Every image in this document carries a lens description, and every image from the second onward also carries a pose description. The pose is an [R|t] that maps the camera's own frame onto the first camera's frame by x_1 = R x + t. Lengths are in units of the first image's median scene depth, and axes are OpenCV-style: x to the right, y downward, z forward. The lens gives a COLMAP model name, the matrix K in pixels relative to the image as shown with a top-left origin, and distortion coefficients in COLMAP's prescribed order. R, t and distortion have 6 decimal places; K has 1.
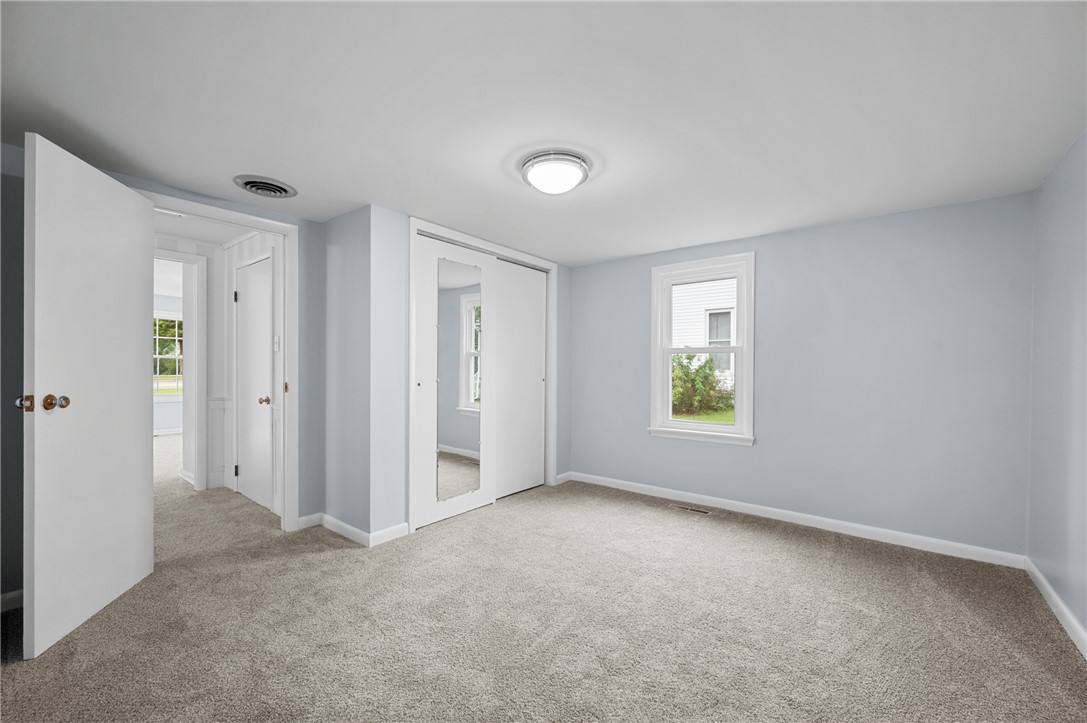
lens RADIAL K [[433.5, 0, 549.6], [0, 433.5, 362.7], [0, 0, 1]] dist [-0.002663, -0.000313]
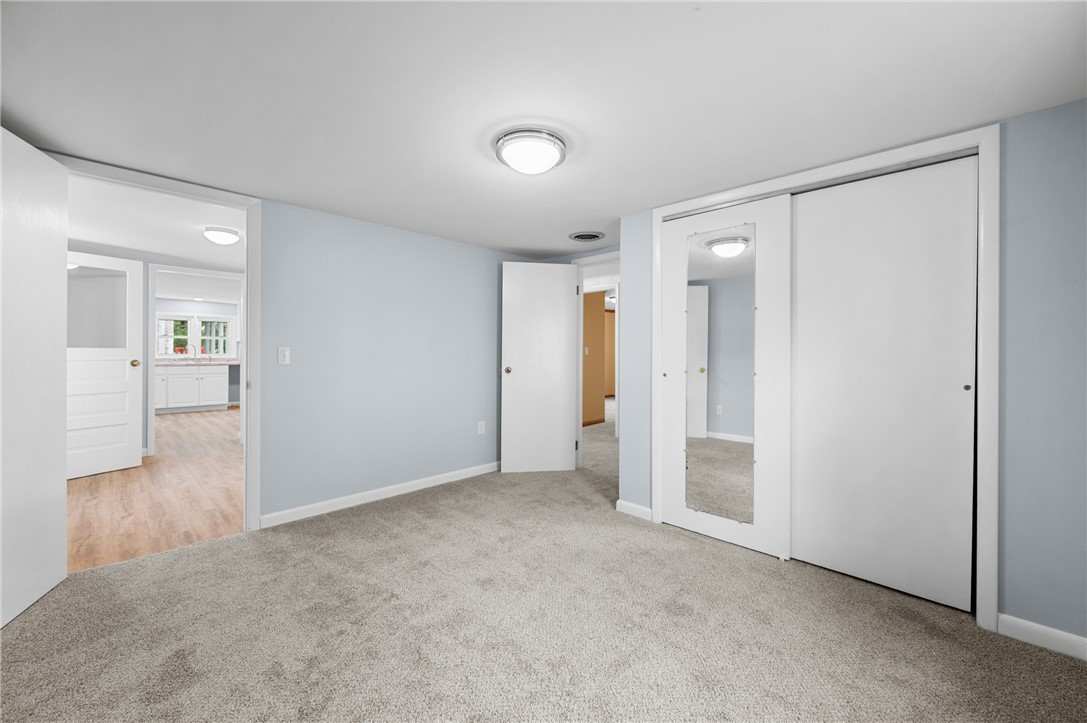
lens RADIAL K [[436.5, 0, 545.2], [0, 436.5, 356.6], [0, 0, 1]] dist [0.000643, -0.000008]
pose [[-0.115550, -0.006965, -0.993277, 0.711602], [-0.007105, 0.999956, -0.006185, 0.016912], [0.993276, 0.006342, -0.115594, 0.851964]]
